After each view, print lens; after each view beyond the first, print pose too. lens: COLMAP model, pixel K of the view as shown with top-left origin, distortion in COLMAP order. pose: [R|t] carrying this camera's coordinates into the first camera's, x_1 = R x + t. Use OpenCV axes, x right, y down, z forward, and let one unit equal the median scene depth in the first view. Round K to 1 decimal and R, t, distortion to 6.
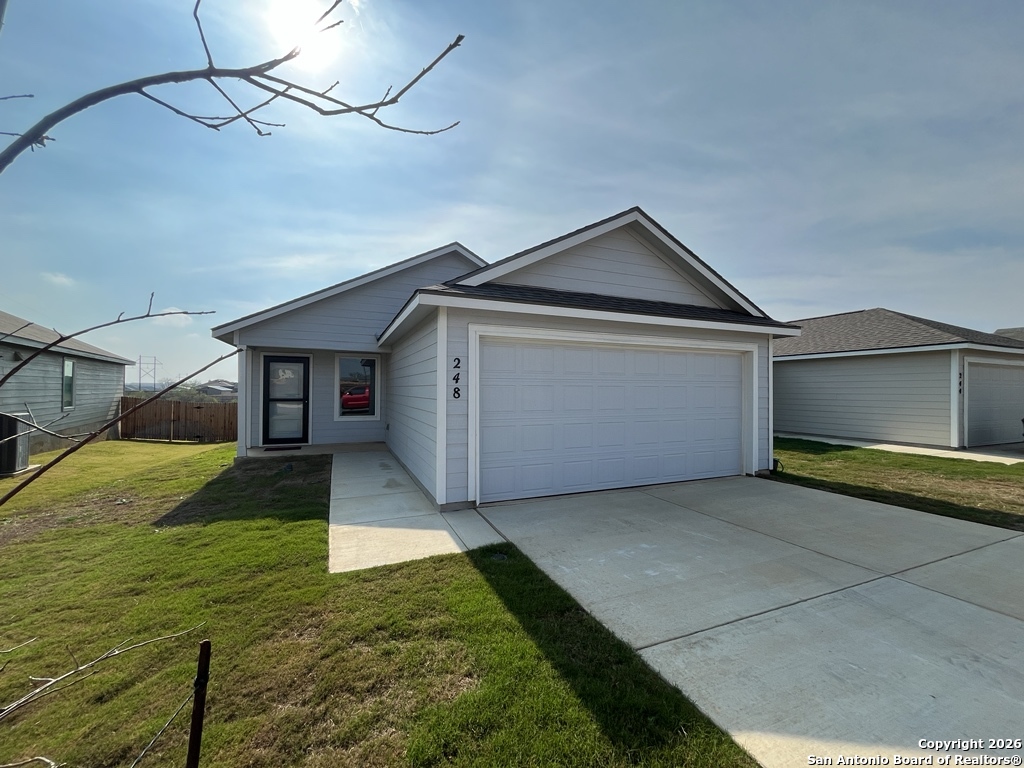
lens RADIAL K [[412.3, 0, 513.6], [0, 412.3, 385.9], [0, 0, 1]] dist [-0.003977, 0.000361]
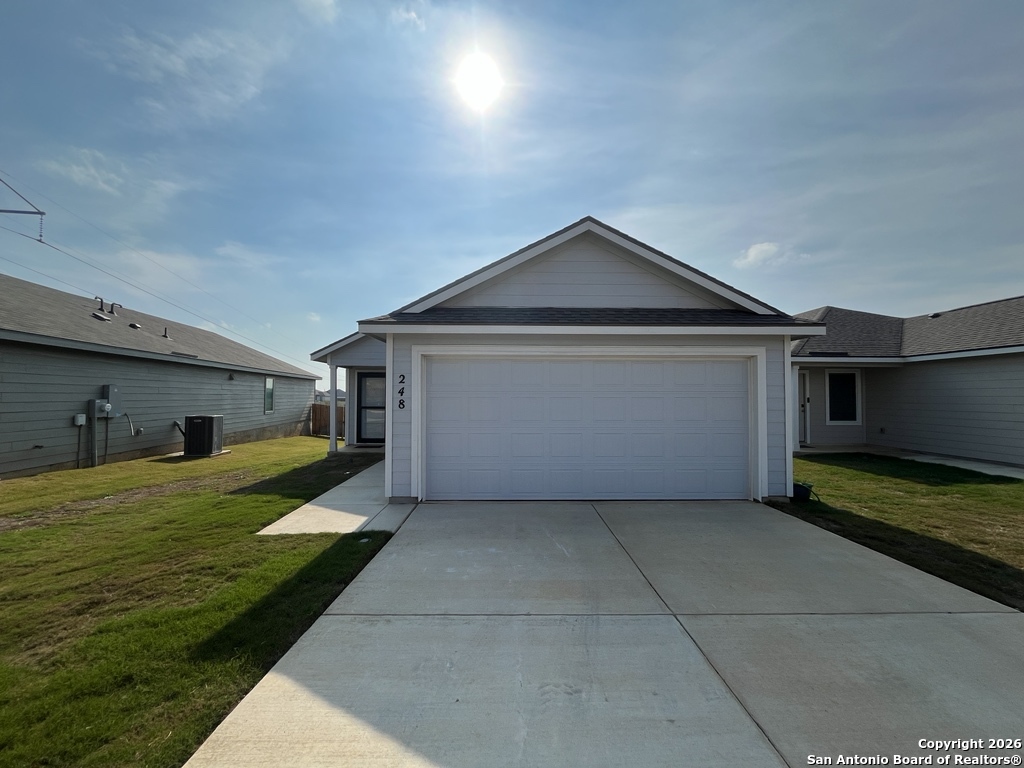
lens RADIAL K [[412.3, 0, 516.3], [0, 412.3, 386.1], [0, 0, 1]] dist [-0.003977, 0.000361]
pose [[0.925501, -0.011682, -0.378565, 0.474027], [0.005150, 0.999820, -0.018264, -0.008750], [0.378710, 0.014954, 0.925394, 0.020536]]
